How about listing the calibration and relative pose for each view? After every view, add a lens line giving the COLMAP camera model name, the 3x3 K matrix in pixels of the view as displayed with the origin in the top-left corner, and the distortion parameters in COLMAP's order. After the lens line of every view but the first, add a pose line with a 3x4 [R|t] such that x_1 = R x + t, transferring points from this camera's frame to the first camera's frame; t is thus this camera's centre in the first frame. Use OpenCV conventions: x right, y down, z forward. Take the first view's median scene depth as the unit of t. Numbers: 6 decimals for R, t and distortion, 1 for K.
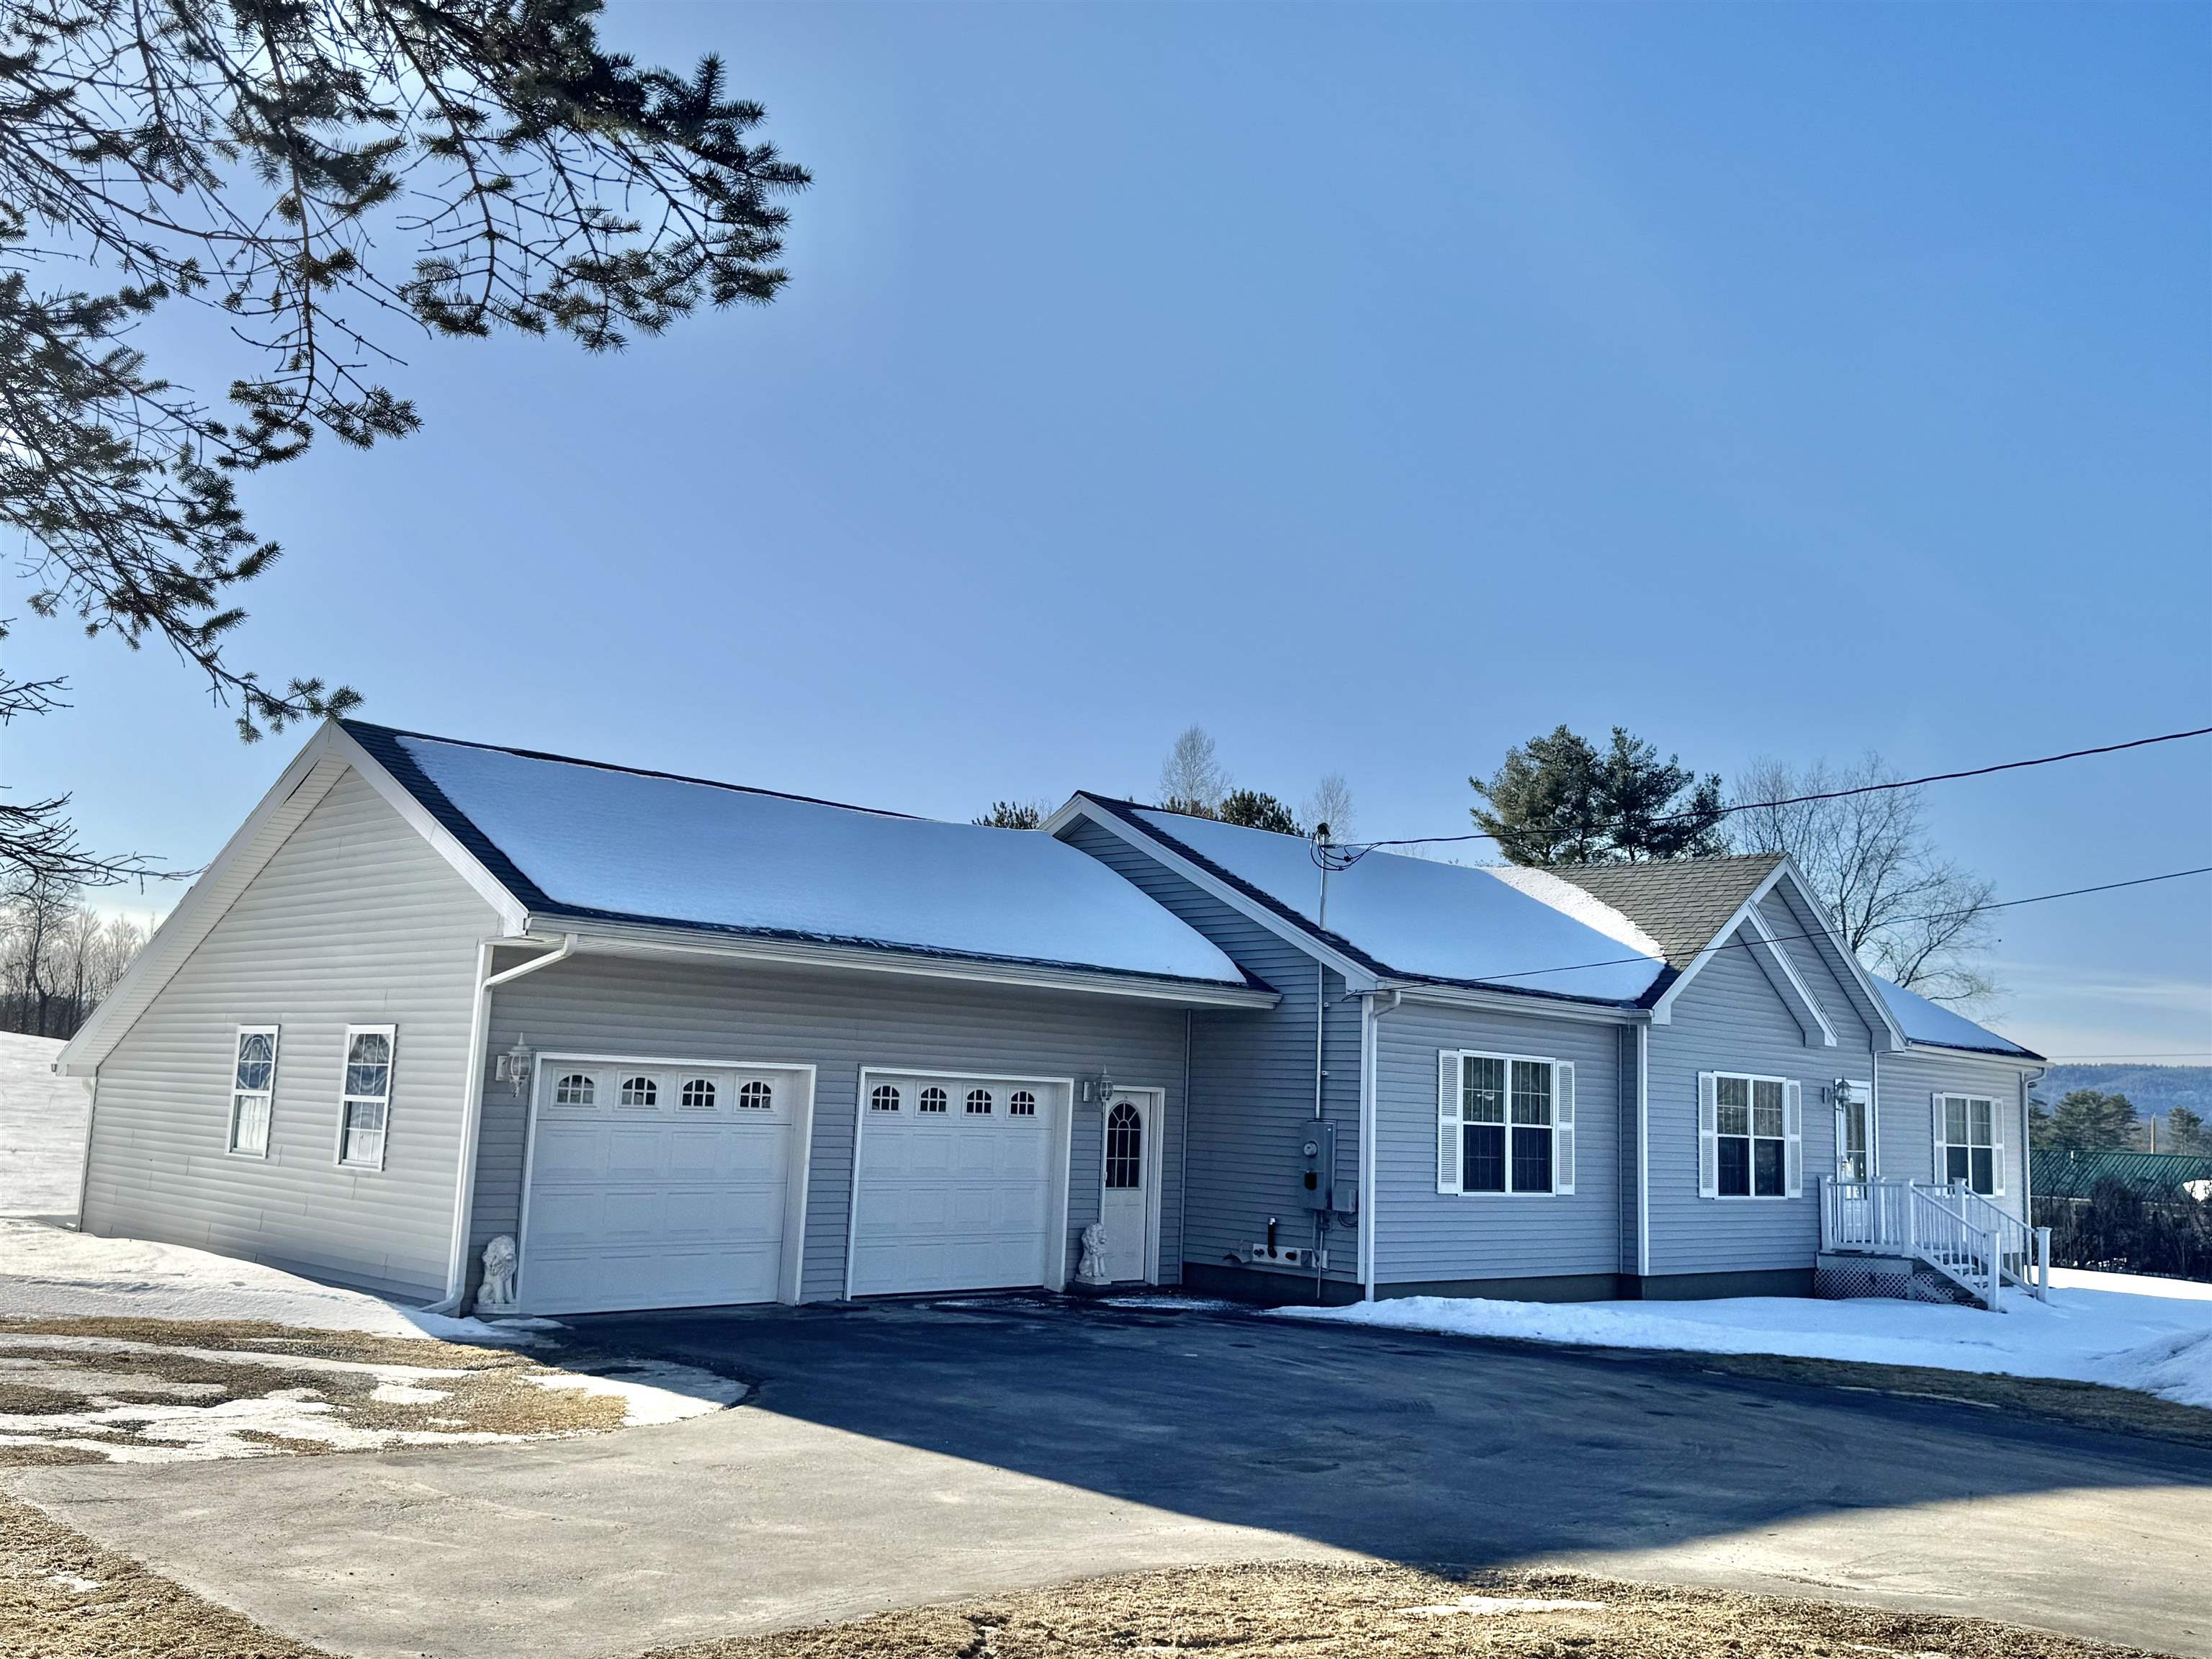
lens RADIAL K [[1954.1, 0, 1106.0], [0, 1954.1, 829.5], [0, 0, 1]] dist [0.103037, -0.365584]
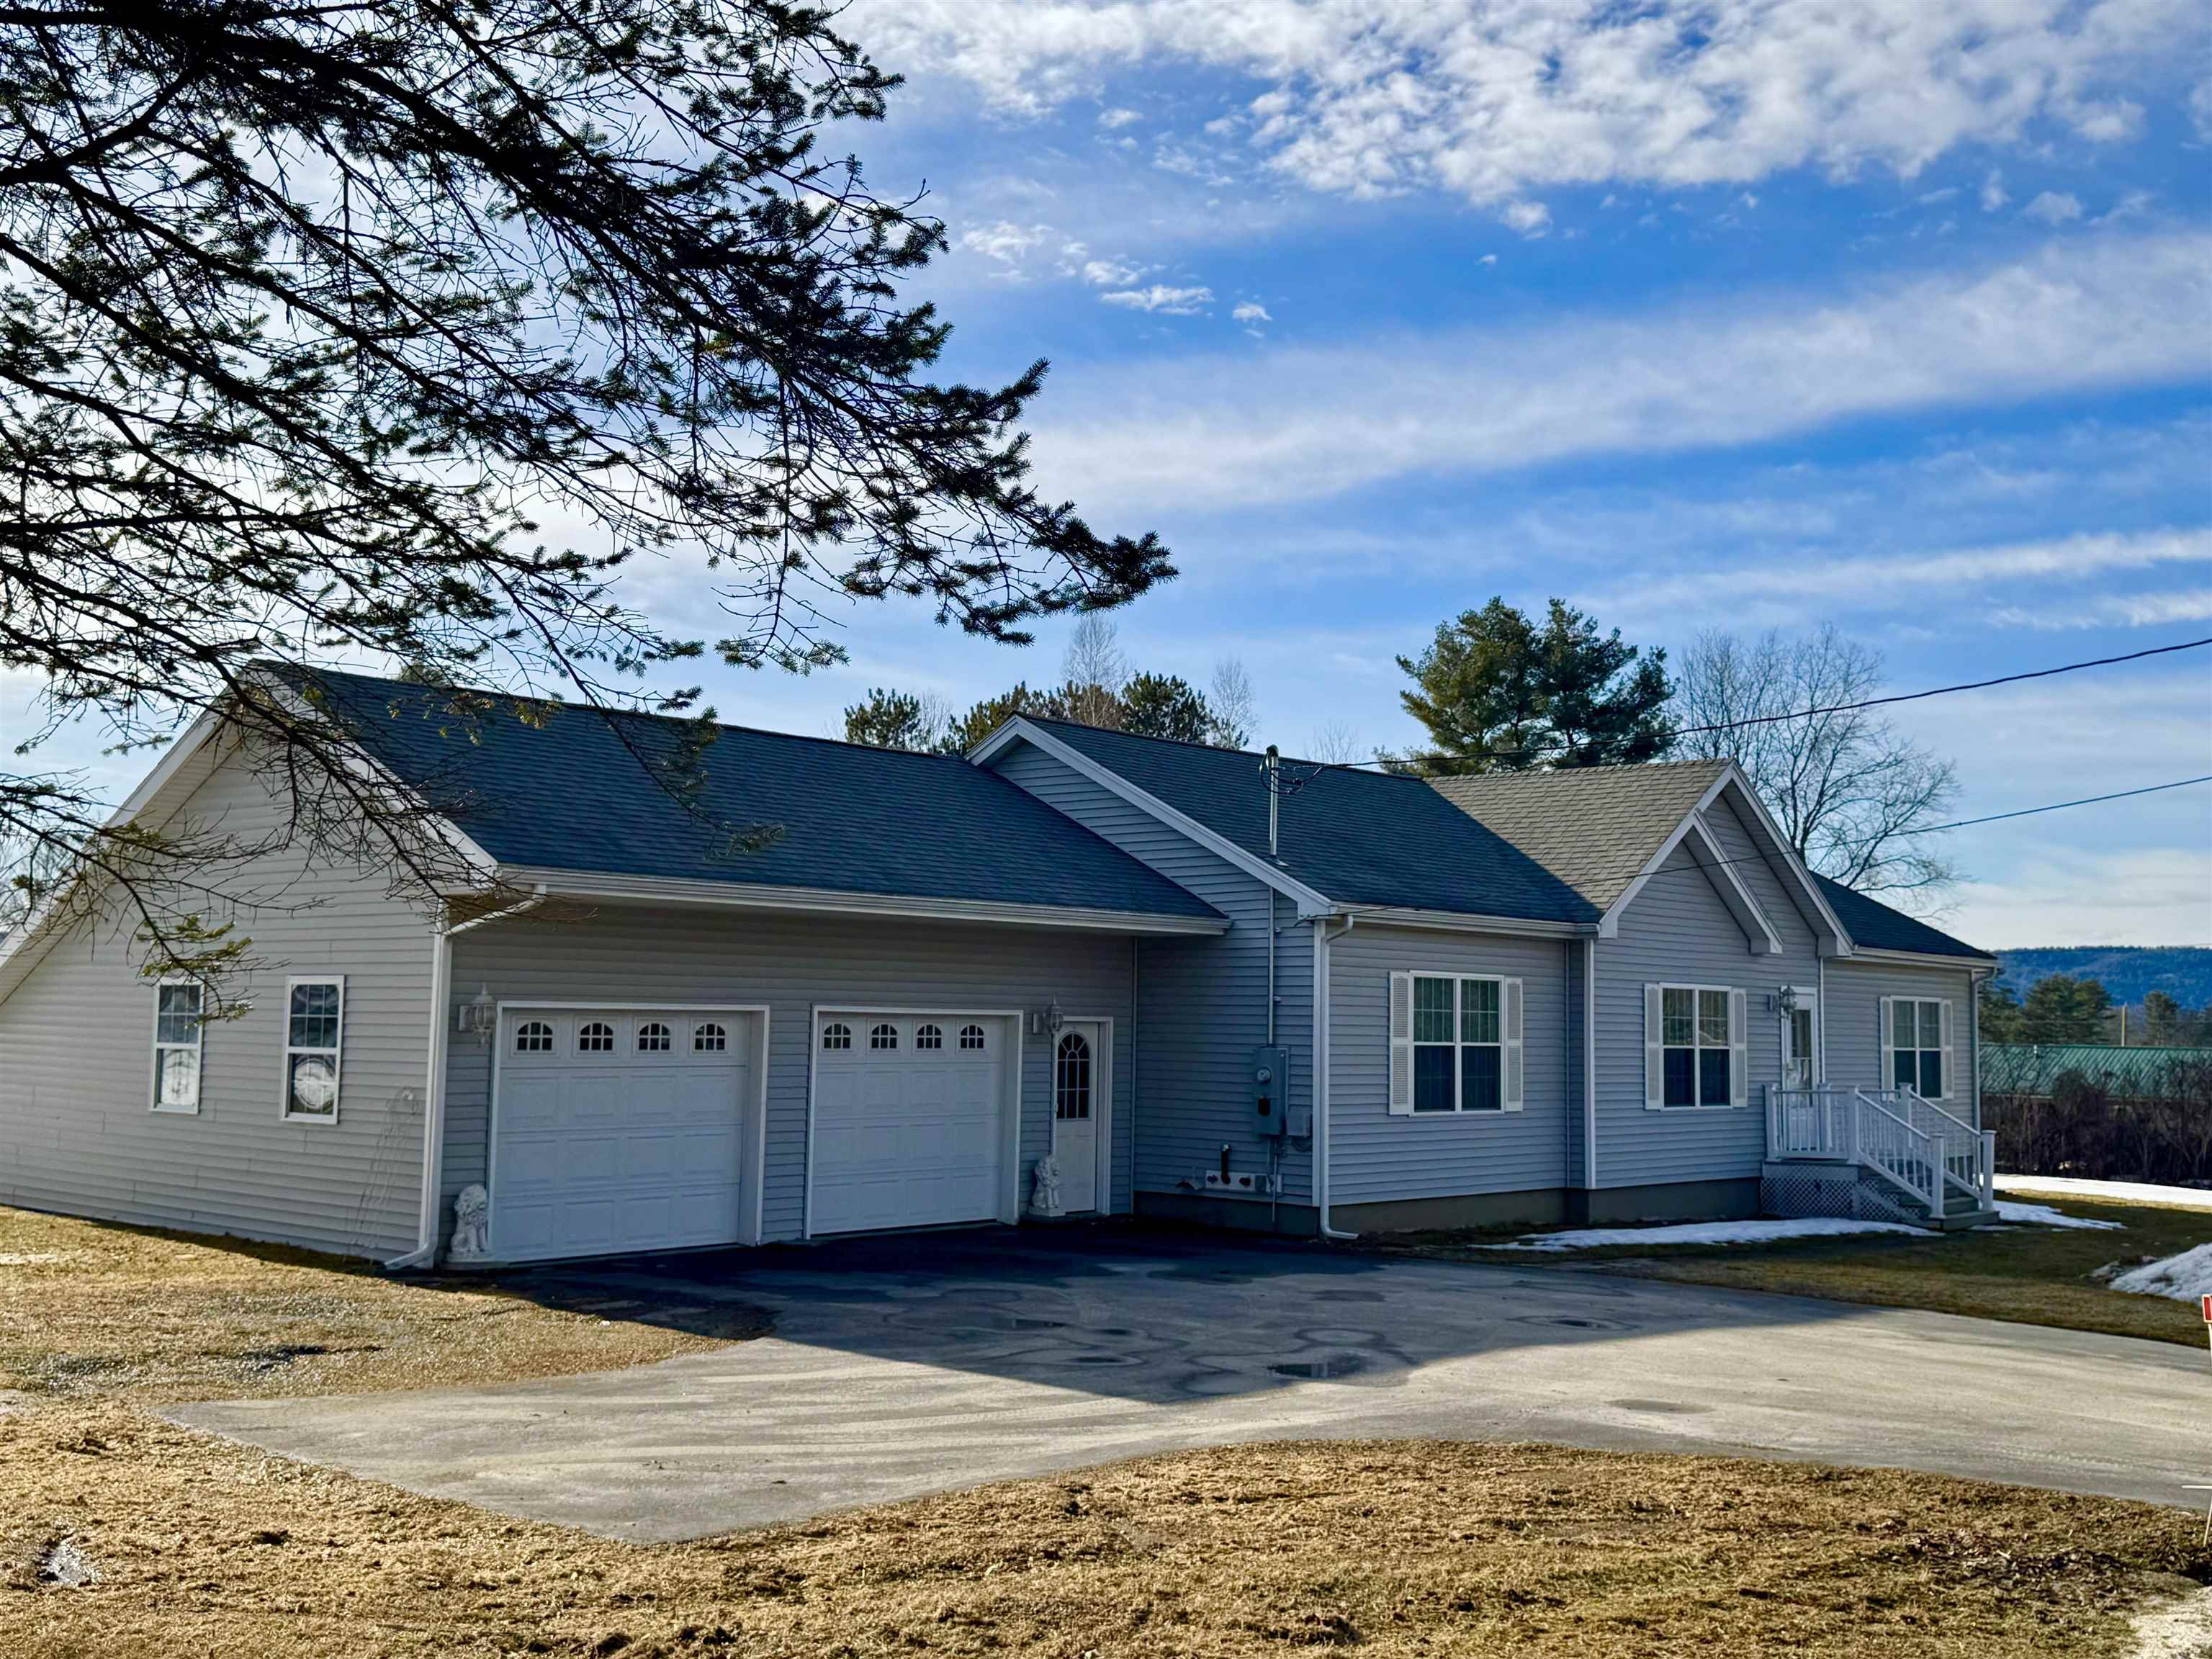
lens RADIAL K [[2326.9, 0, 1106.0], [0, 2326.9, 829.5], [0, 0, 1]] dist [0.002835, -0.001015]
pose [[0.997554, -0.020030, 0.066972, -0.048896], [0.015811, 0.997892, 0.062942, -0.034421], [-0.068091, -0.061729, 0.995768, -0.151089]]
